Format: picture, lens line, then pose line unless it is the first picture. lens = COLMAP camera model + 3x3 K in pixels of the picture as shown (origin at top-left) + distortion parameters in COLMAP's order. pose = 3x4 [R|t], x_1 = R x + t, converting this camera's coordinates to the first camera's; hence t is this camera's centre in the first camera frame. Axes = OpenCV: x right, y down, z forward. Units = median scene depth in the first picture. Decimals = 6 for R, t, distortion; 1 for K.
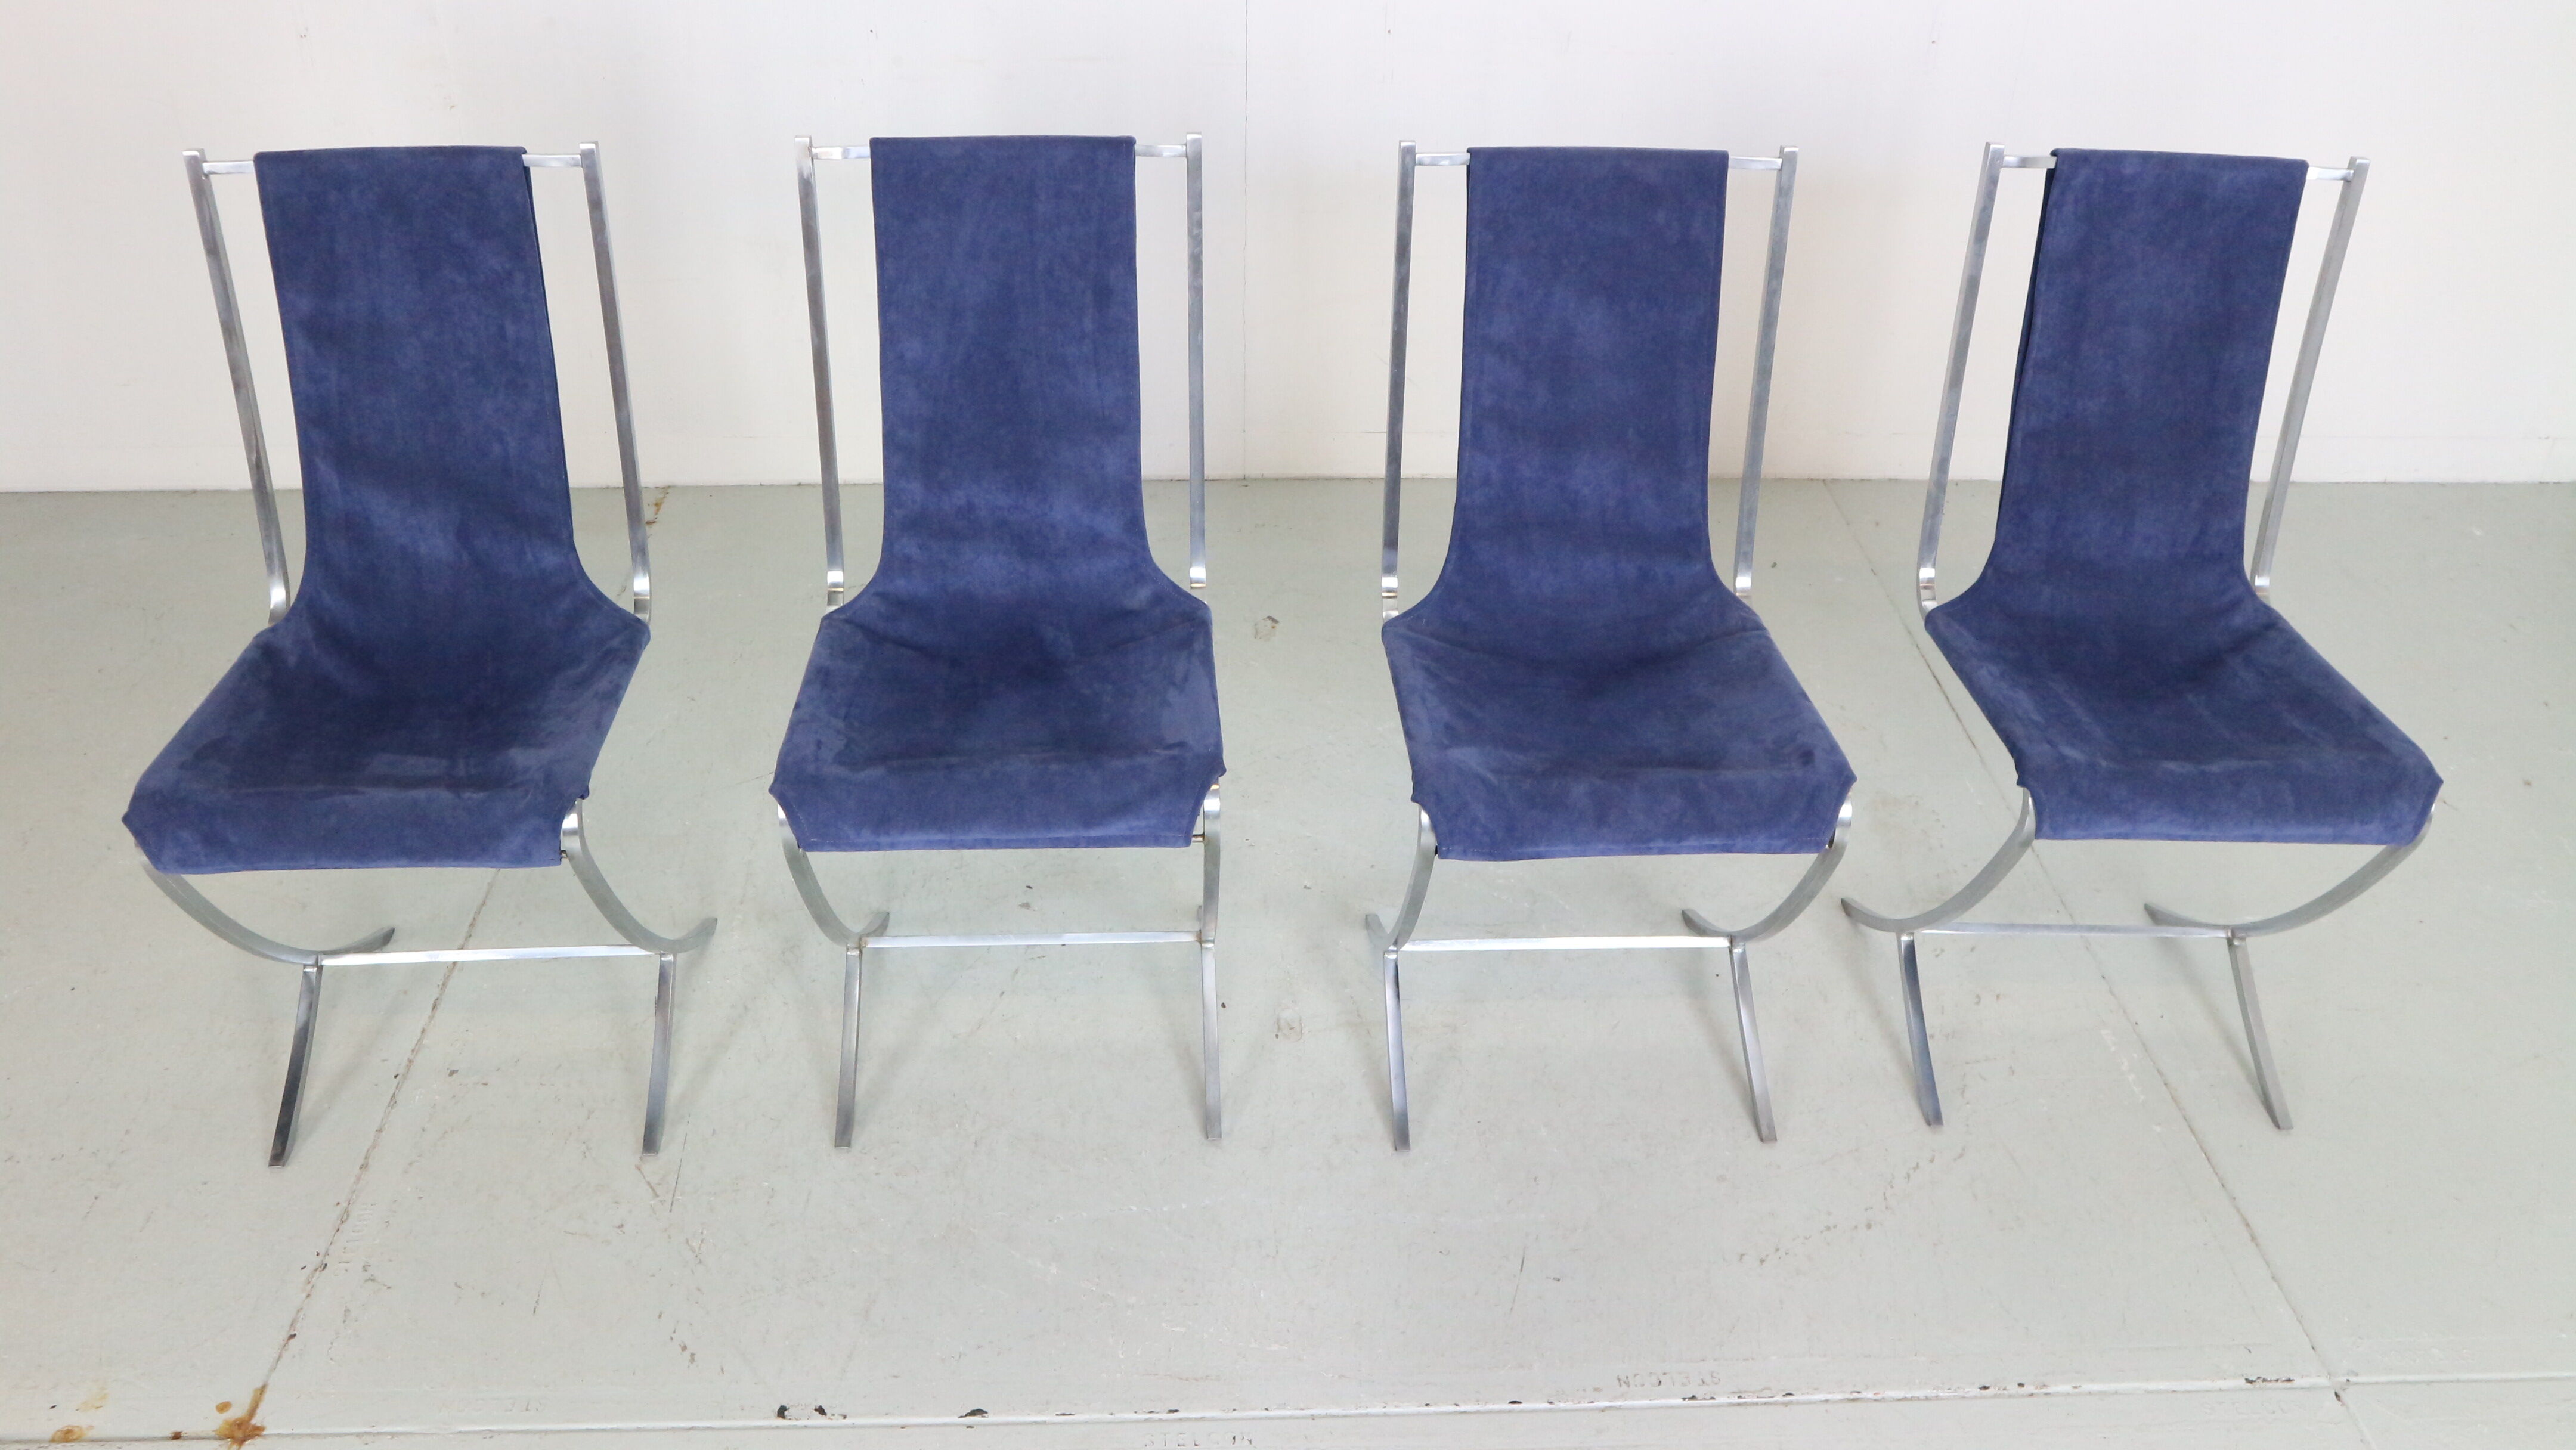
lens RADIAL K [[2138.1, 0, 1288.0], [0, 2138.1, 725.0], [0, 0, 1]] dist [-0.078282, 0.114033]
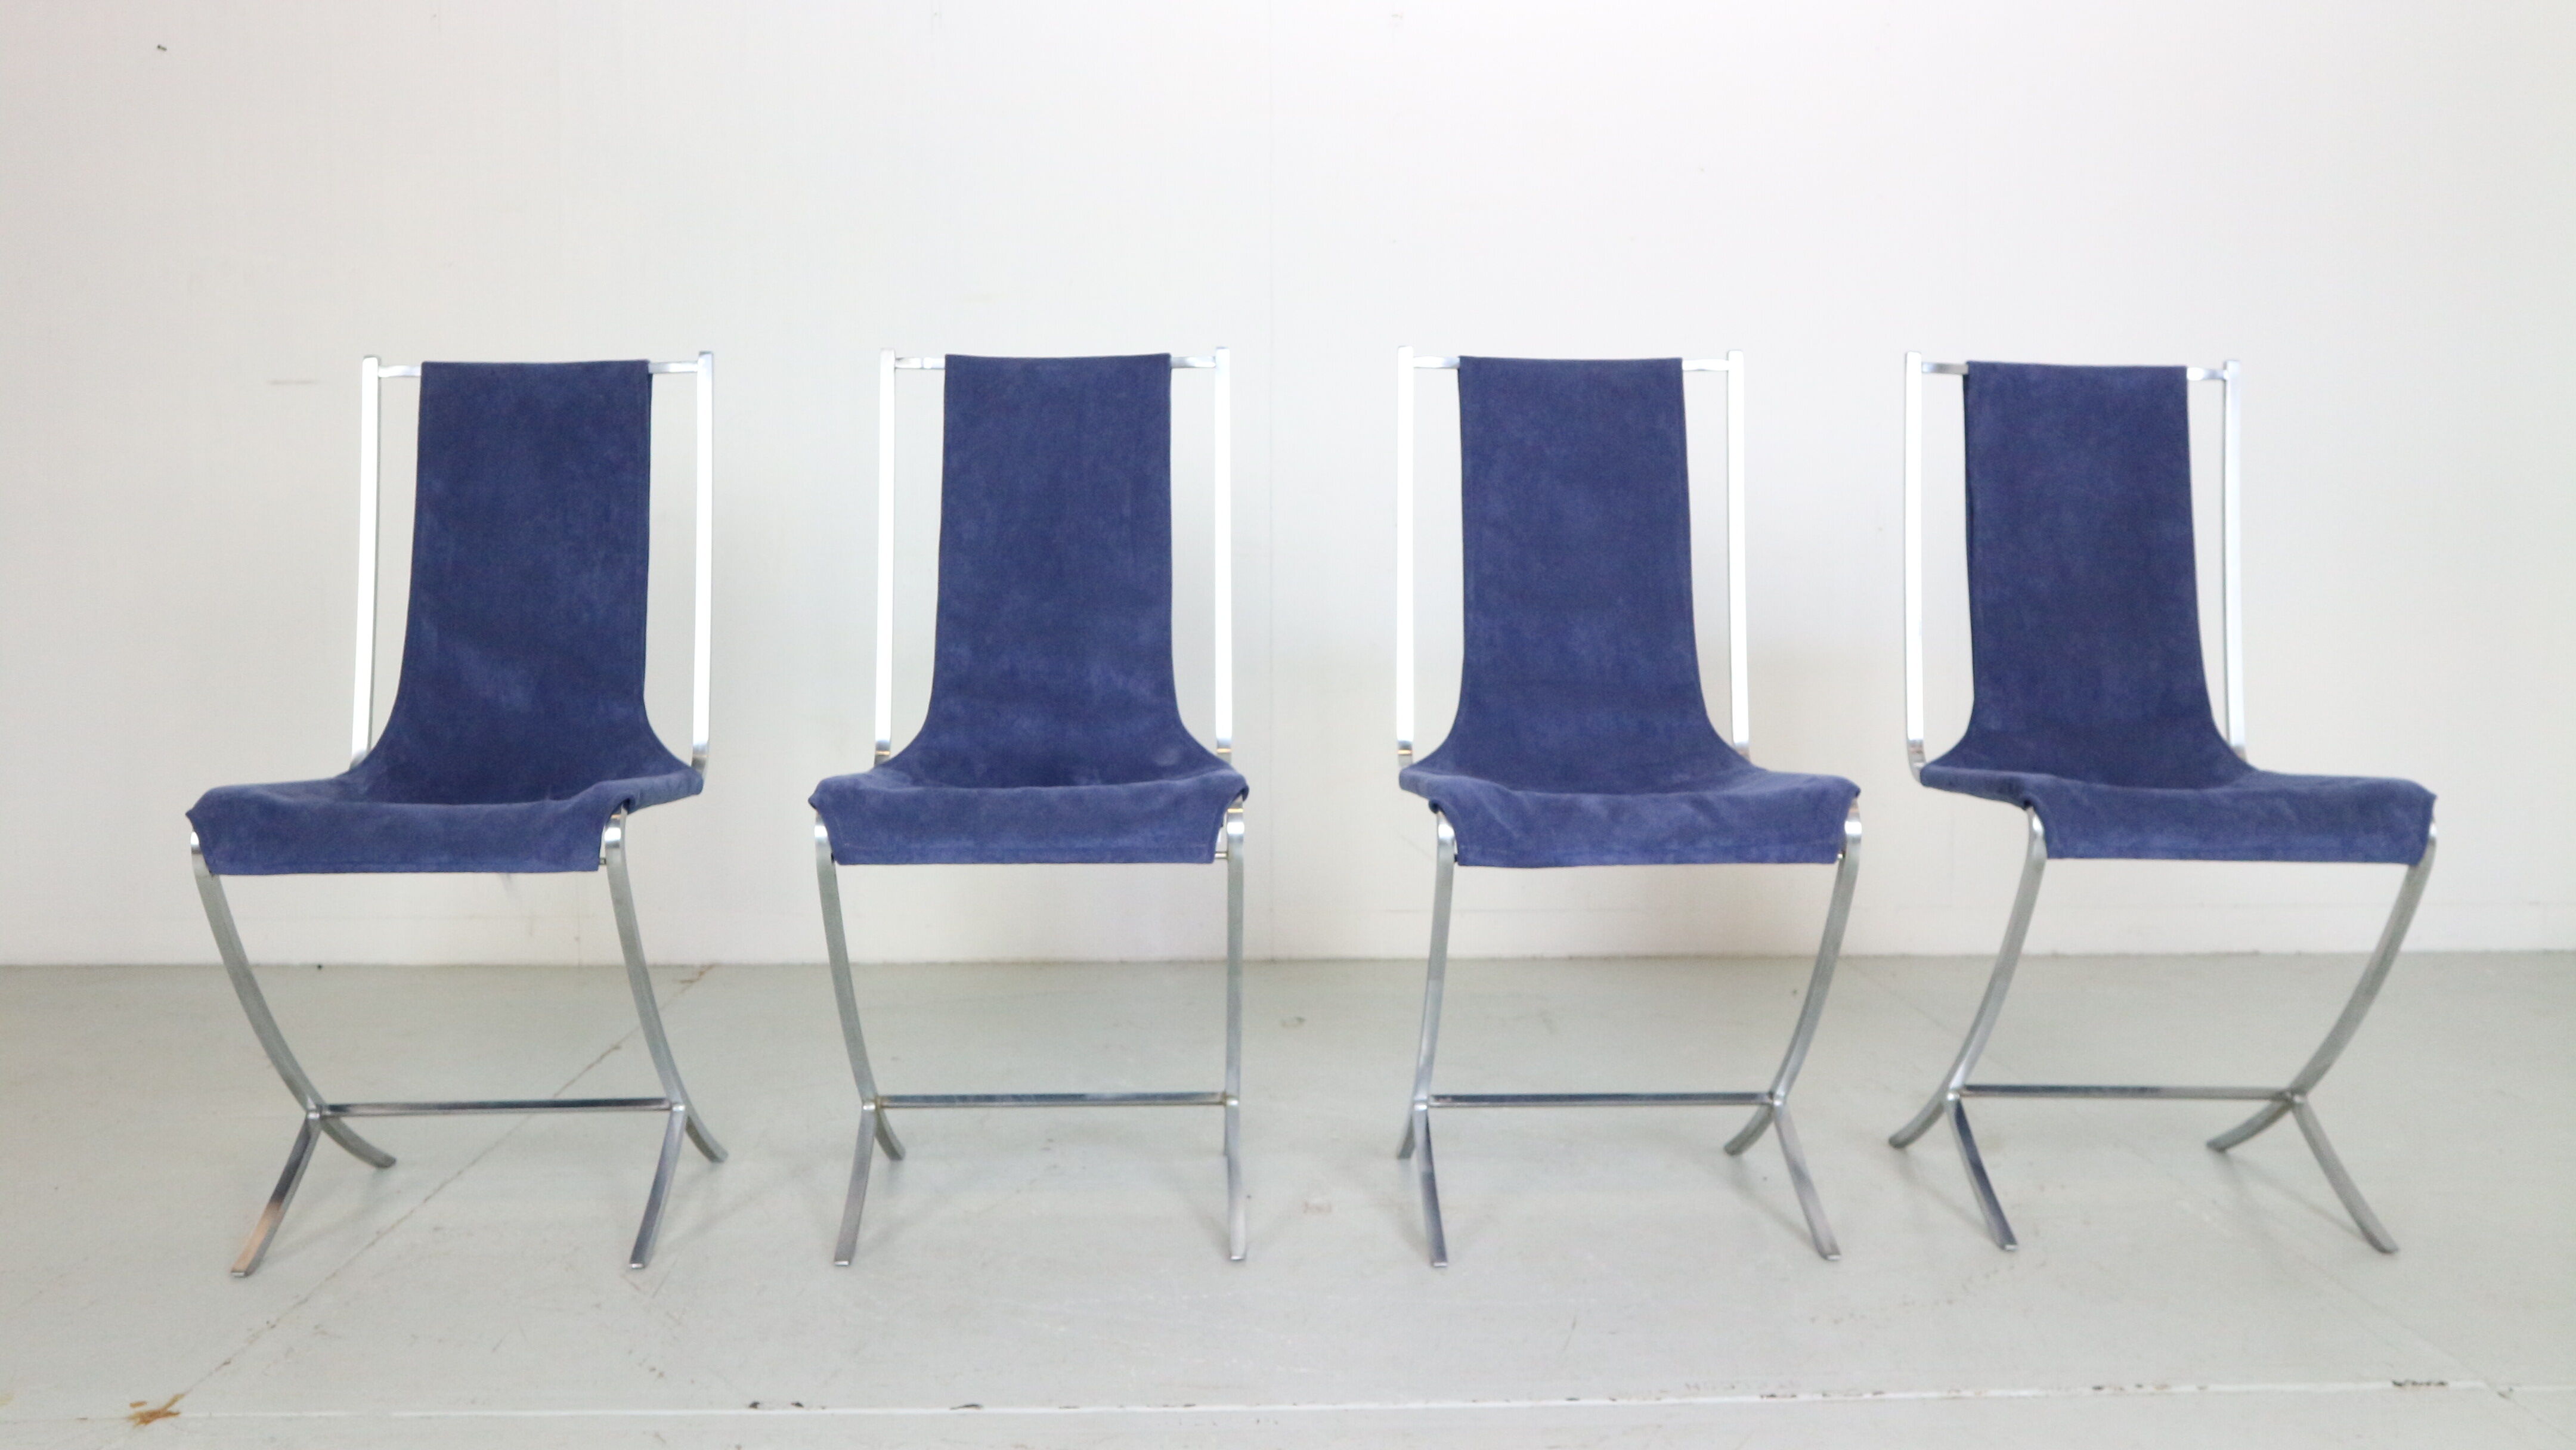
lens RADIAL K [[2138.1, 0, 1288.0], [0, 2138.1, 725.0], [0, 0, 1]] dist [-0.078282, 0.114033]
pose [[0.999777, -0.017105, -0.012349, 0.002881], [0.009050, 0.876474, -0.481364, 0.455517], [0.019057, 0.481145, 0.876434, 0.070815]]
